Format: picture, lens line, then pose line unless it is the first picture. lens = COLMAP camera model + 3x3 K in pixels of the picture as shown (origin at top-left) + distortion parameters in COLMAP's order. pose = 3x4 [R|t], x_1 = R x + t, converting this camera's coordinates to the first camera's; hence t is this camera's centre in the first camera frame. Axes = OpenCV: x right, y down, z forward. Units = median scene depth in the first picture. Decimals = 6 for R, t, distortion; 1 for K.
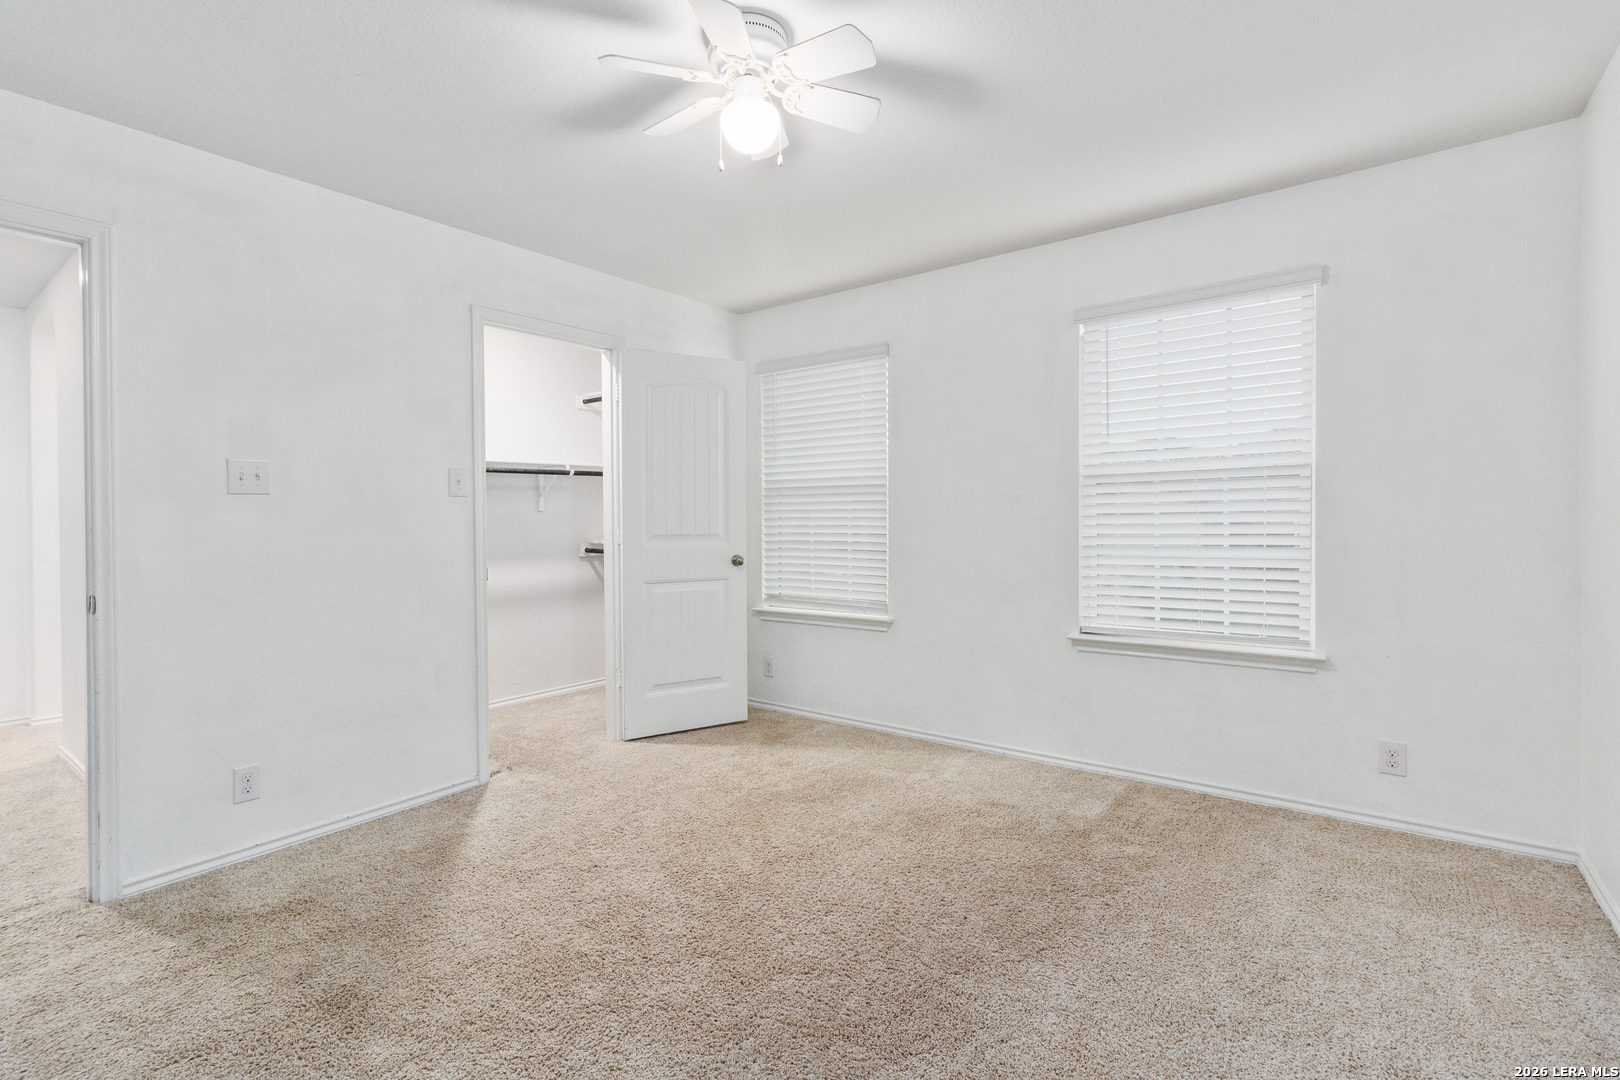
lens RADIAL K [[753.6, 0, 816.2], [0, 753.6, 524.4], [0, 0, 1]] dist [-0.003218, -0.000197]
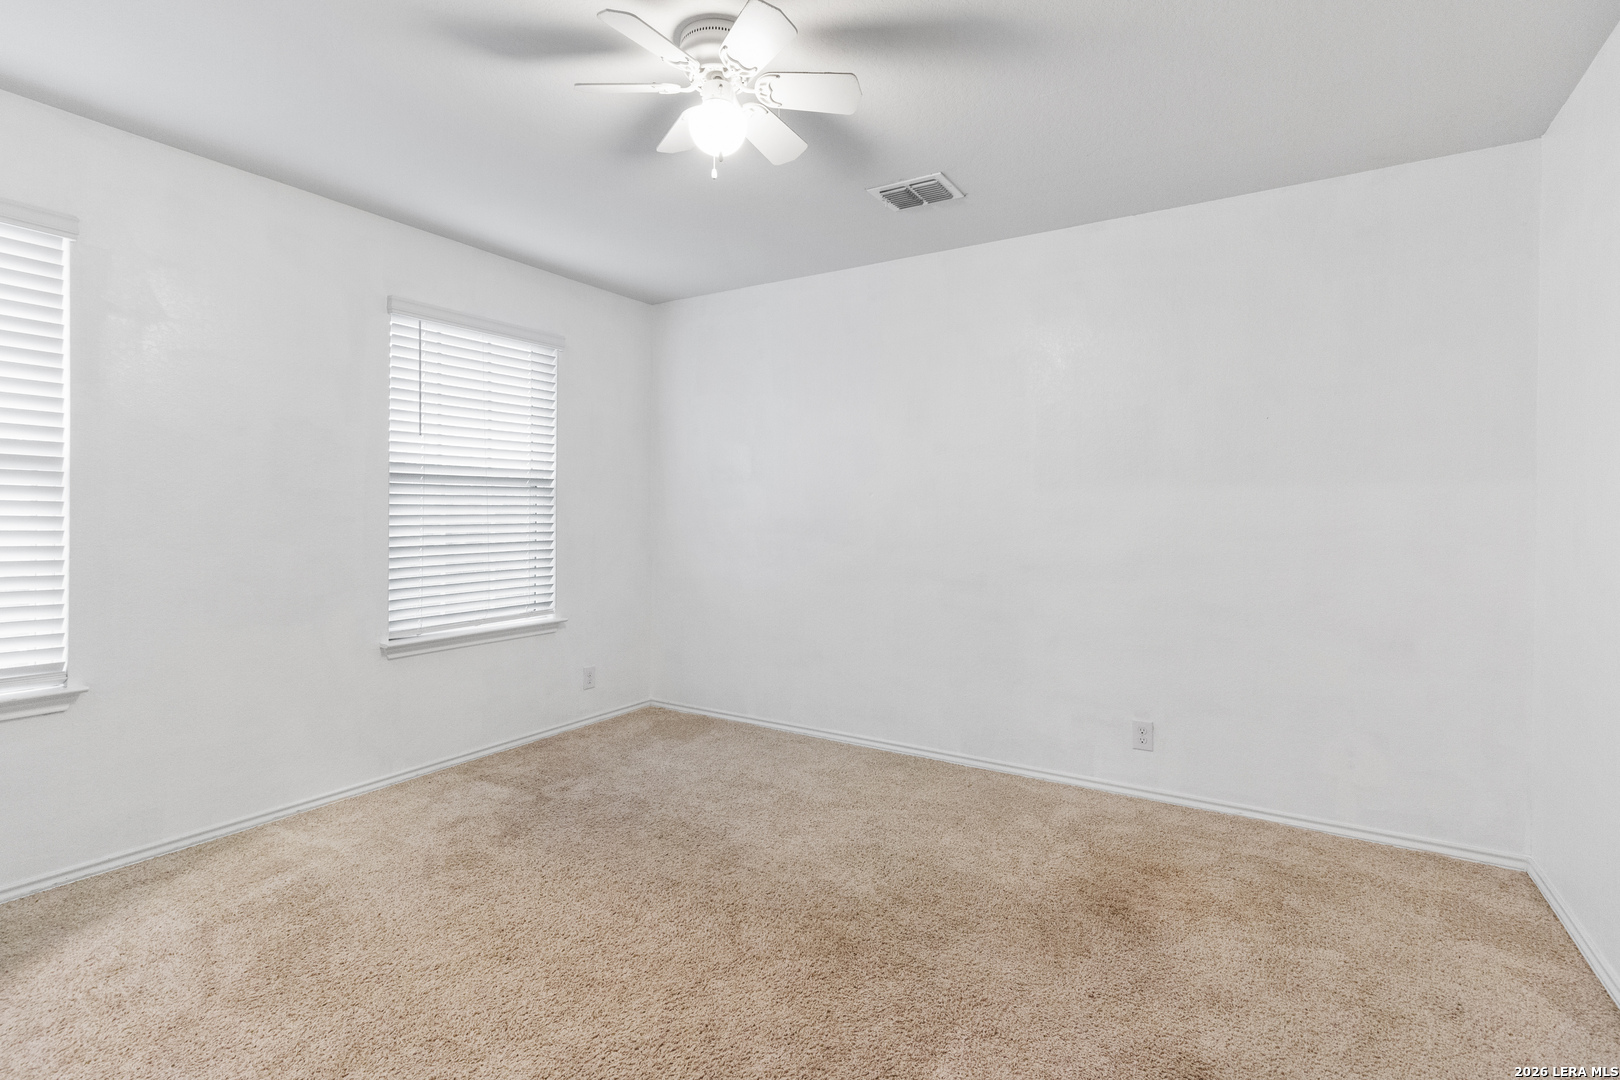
lens RADIAL K [[753.6, 0, 816.2], [0, 753.6, 524.4], [0, 0, 1]] dist [-0.003218, -0.000197]
pose [[-0.103010, -0.002324, 0.994678, -0.717436], [0.008416, 0.999959, 0.003208, 0.001036], [-0.994645, 0.008702, -0.102987, 0.633493]]
